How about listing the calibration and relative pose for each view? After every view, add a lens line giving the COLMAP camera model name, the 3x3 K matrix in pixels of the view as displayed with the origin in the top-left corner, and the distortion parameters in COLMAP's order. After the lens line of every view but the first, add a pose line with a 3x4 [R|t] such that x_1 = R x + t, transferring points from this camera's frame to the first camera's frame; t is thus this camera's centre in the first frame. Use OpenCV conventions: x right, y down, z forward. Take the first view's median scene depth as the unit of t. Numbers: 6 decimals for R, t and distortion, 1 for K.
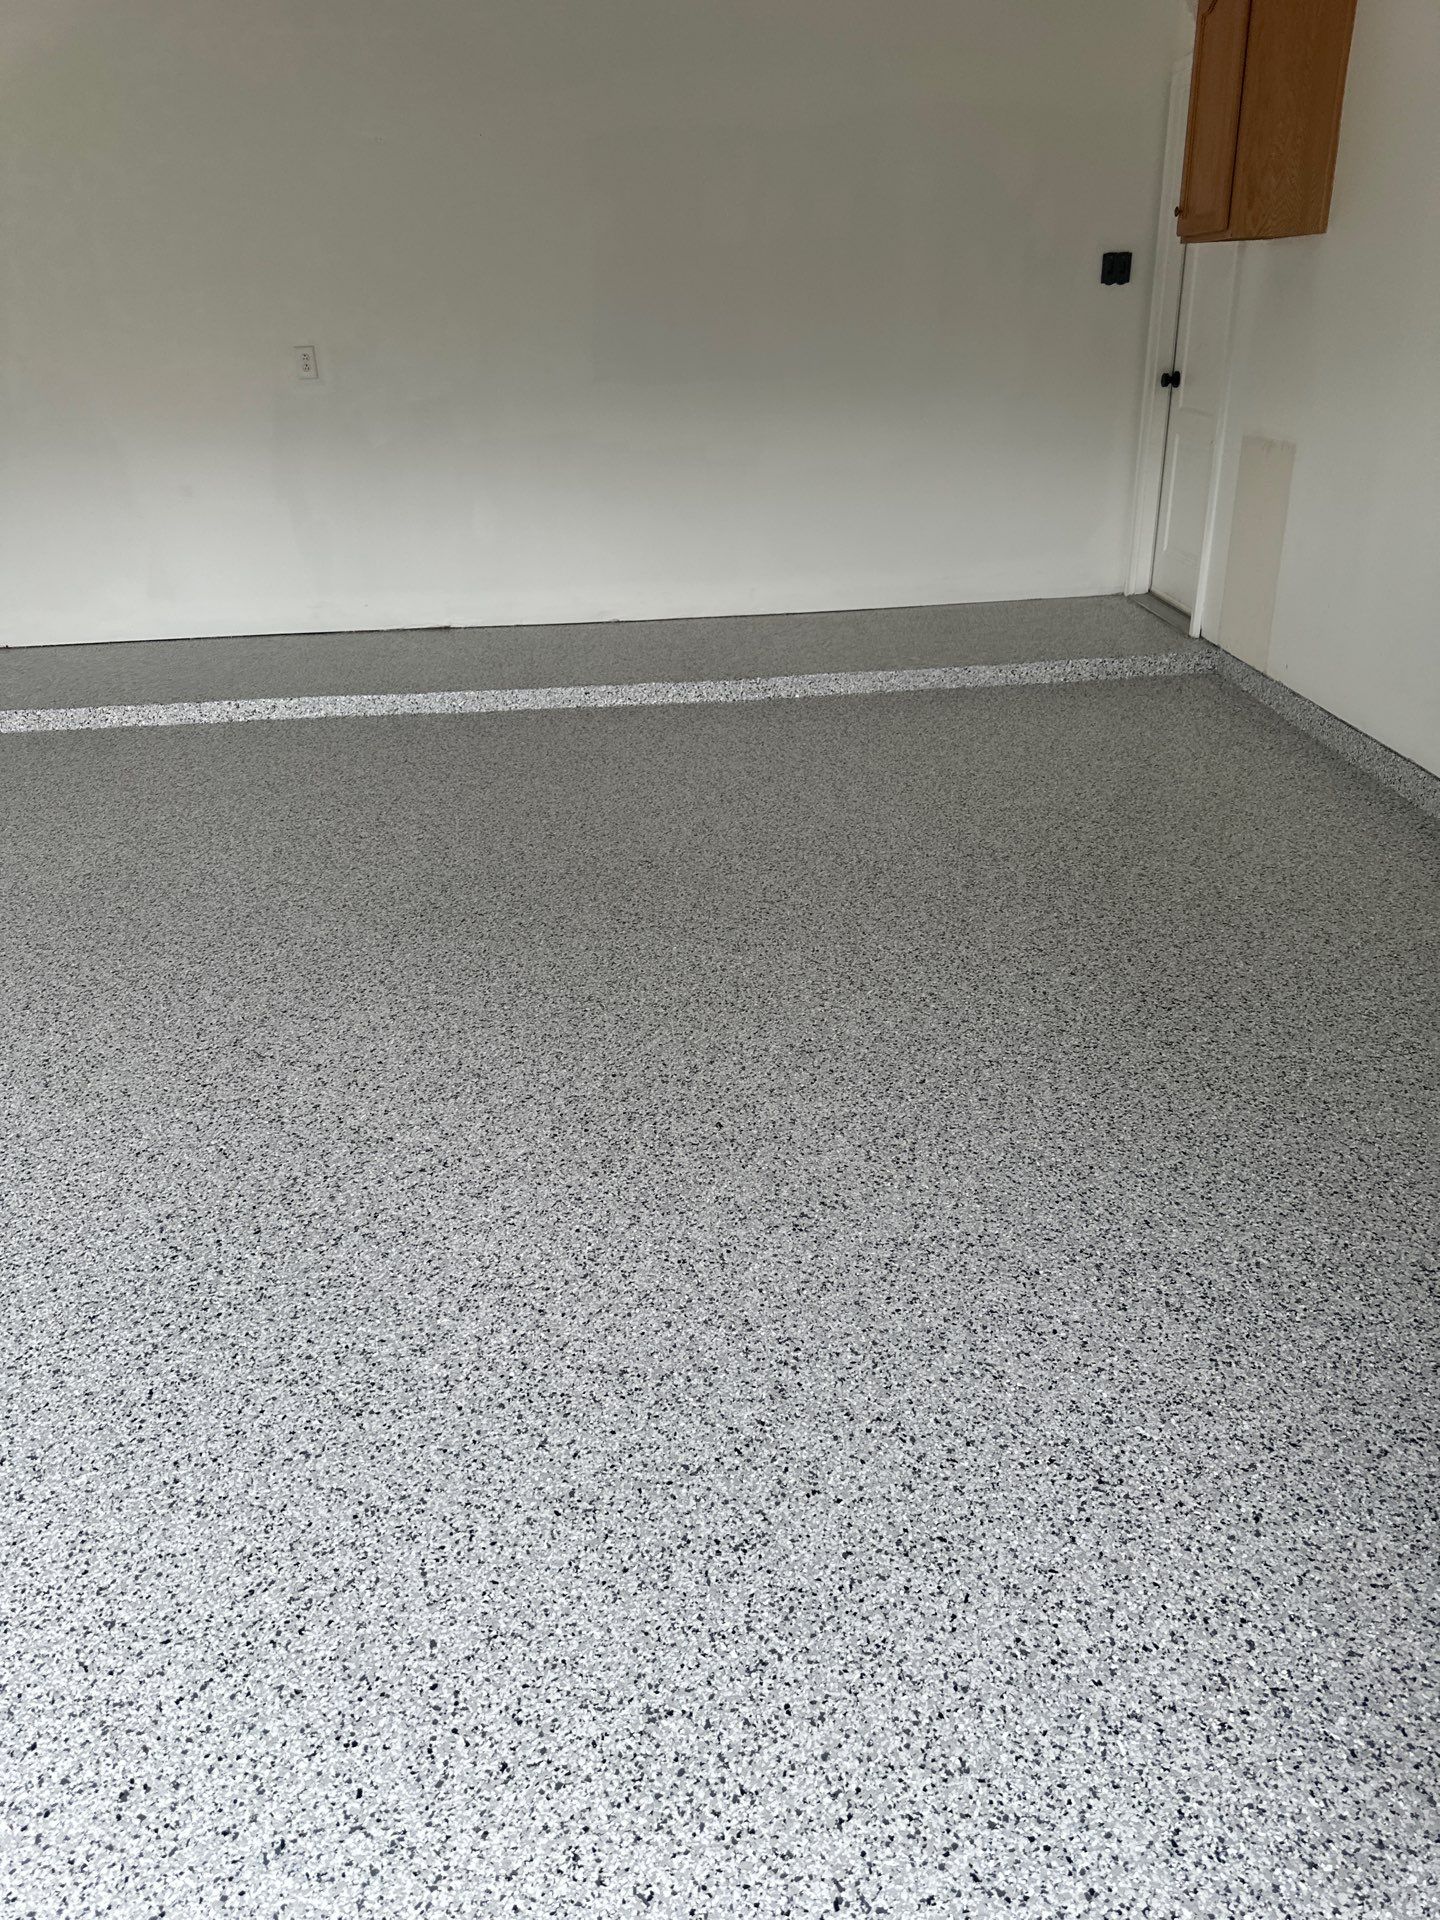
lens RADIAL K [[1362.7, 0, 709.9], [0, 1362.7, 963.9], [0, 0, 1]] dist [0.044286, -0.049591]
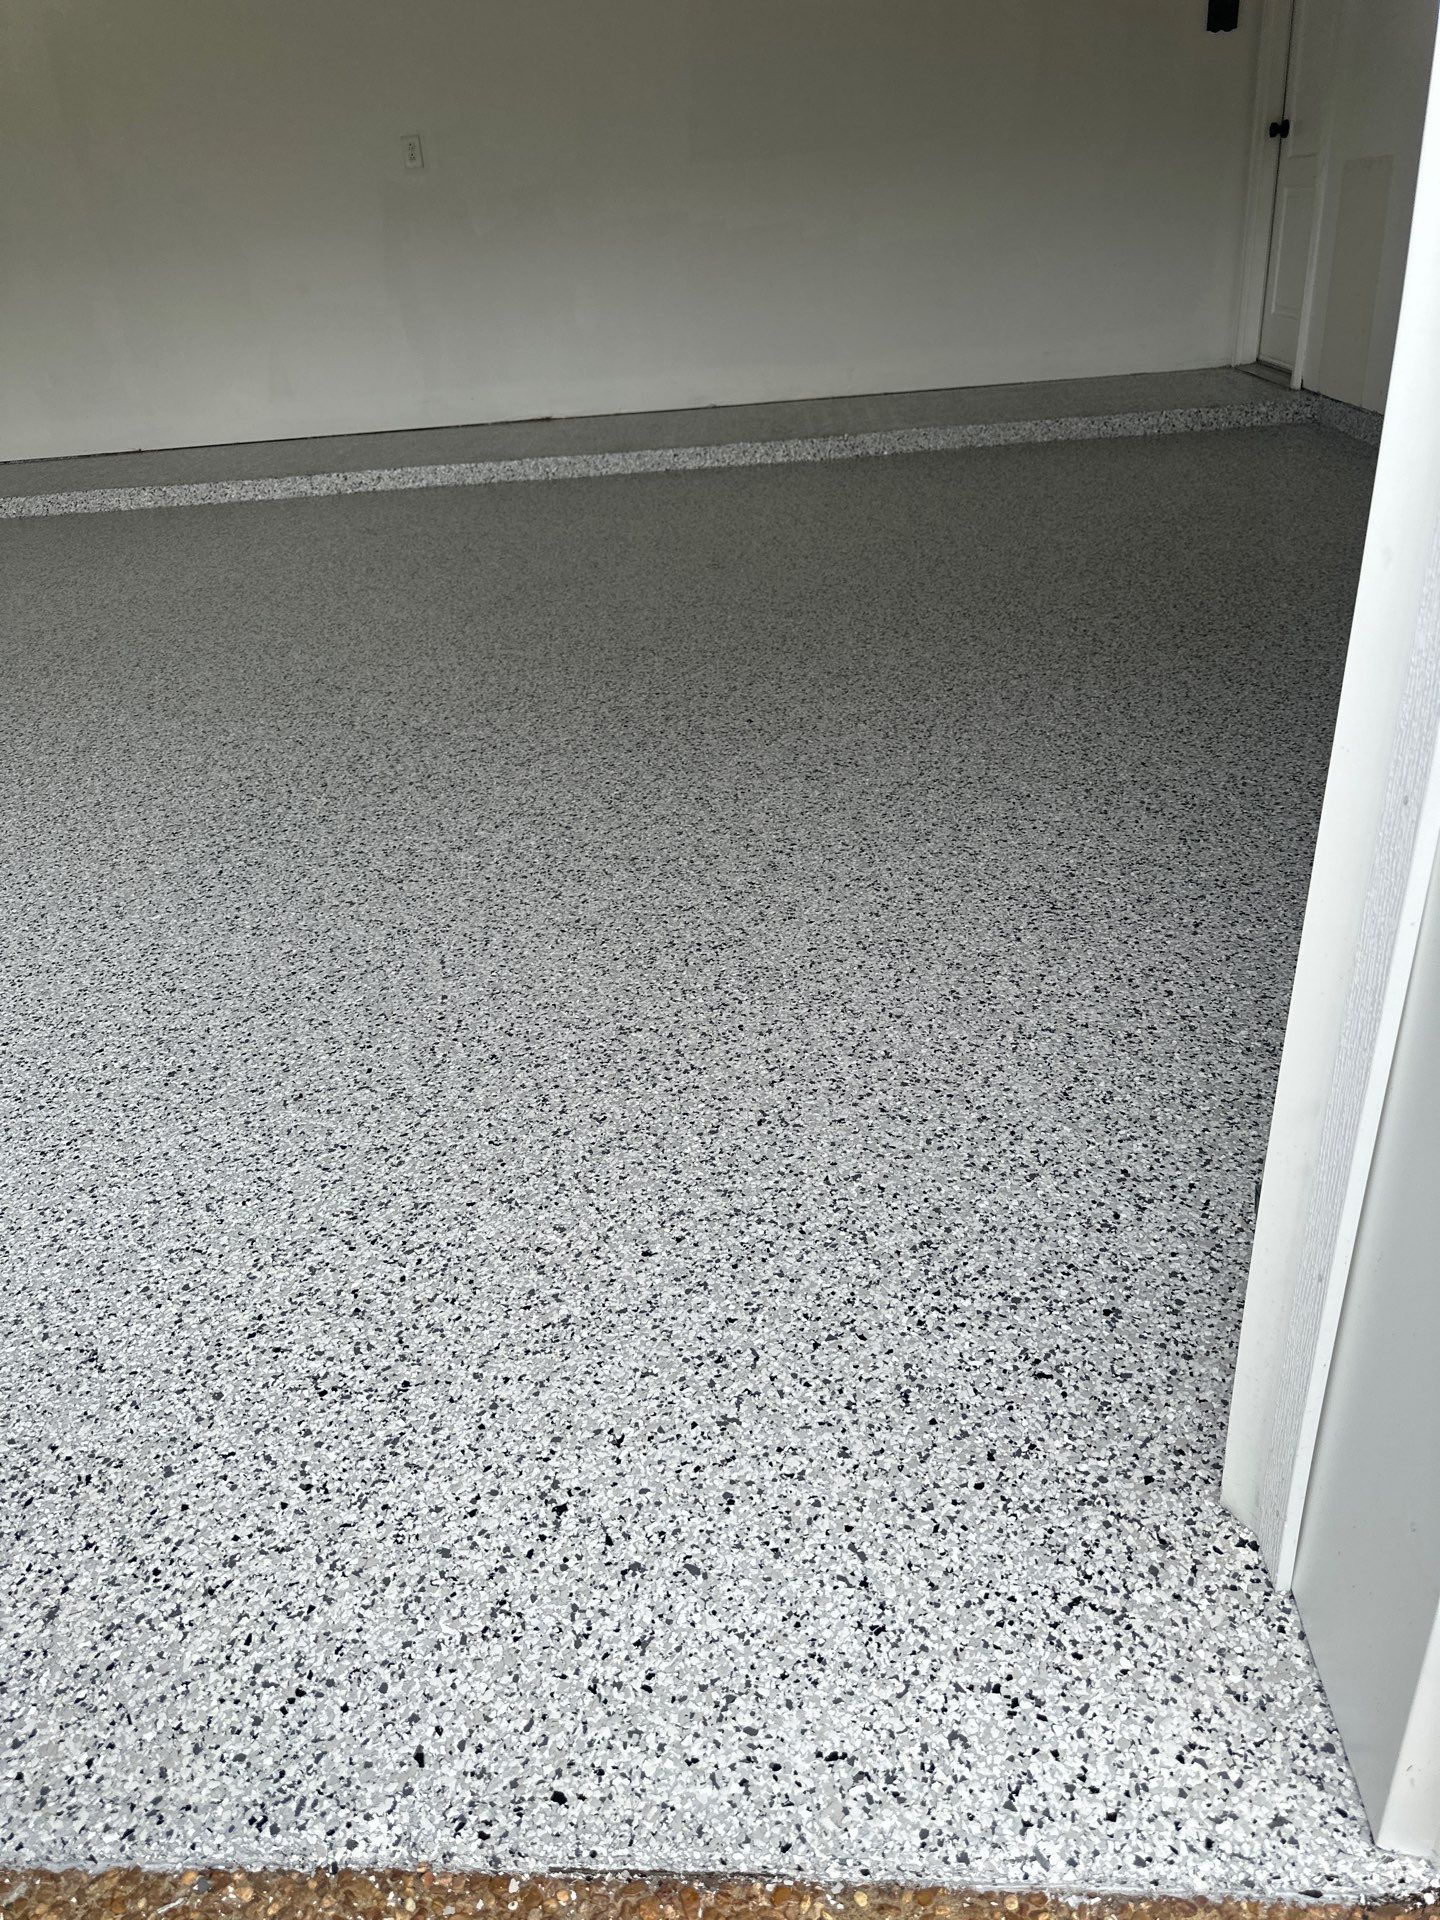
lens RADIAL K [[1362.7, 0, 718.9], [0, 1362.7, 953.5], [0, 0, 1]] dist [0.044286, -0.049591]
pose [[0.995476, 0.005923, -0.094825, 0.093344], [-0.001091, 0.998702, 0.050927, 0.271836], [0.095003, -0.050593, 0.994190, -0.076782]]
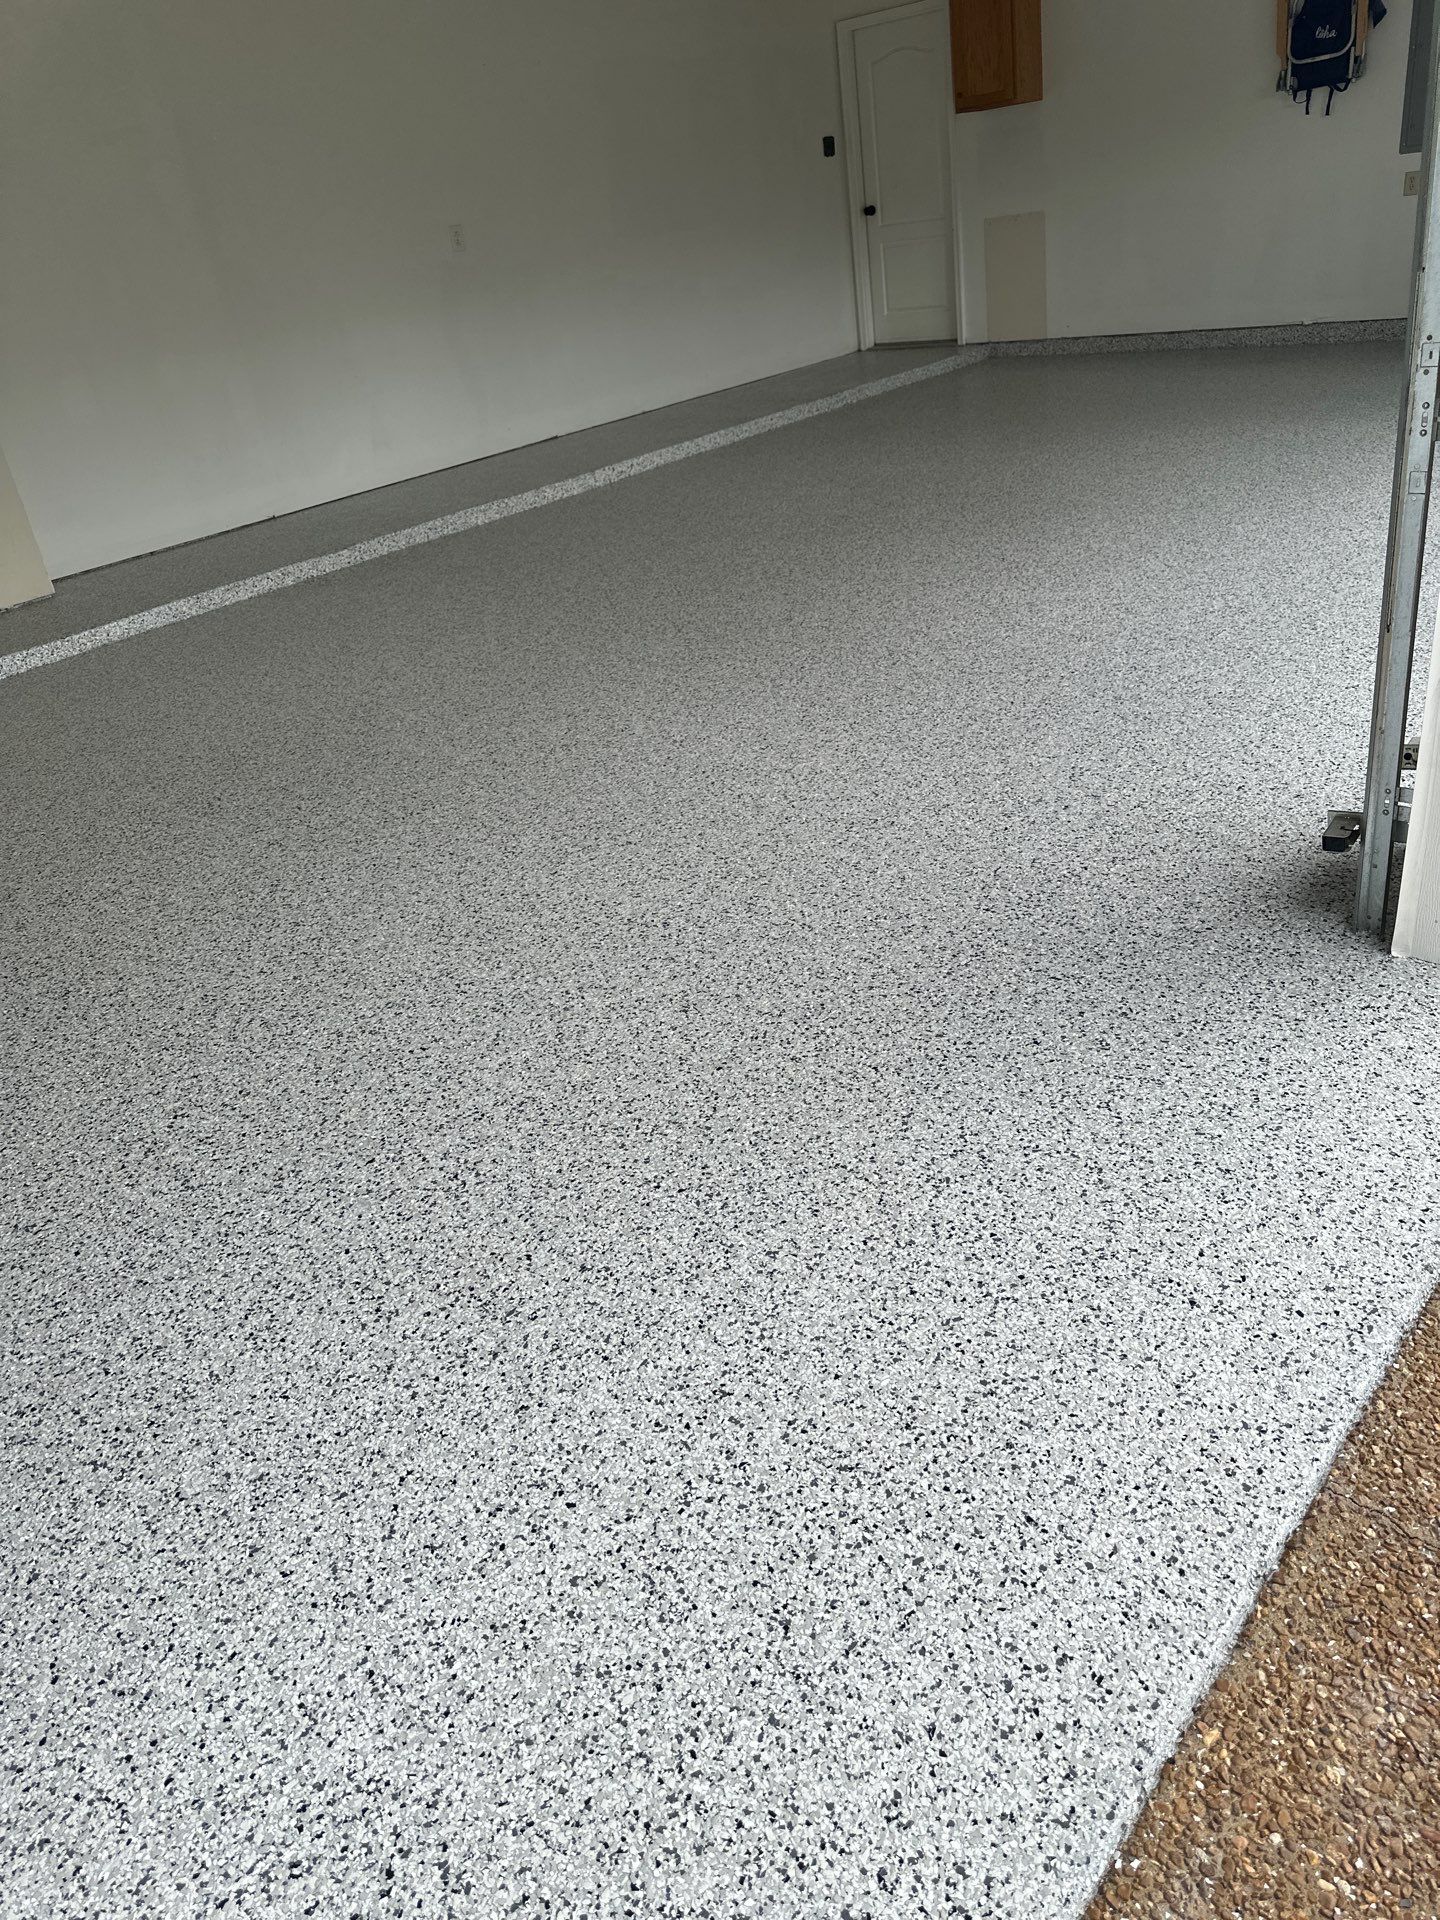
lens RADIAL K [[1362.7, 0, 740.4], [0, 1362.7, 922.5], [0, 0, 1]] dist [0.044286, -0.049591]
pose [[0.672473, -0.389153, 0.629555, -2.956488], [0.413240, 0.903097, 0.116829, 0.261374], [-0.614014, 0.181593, 0.768122, -0.112910]]
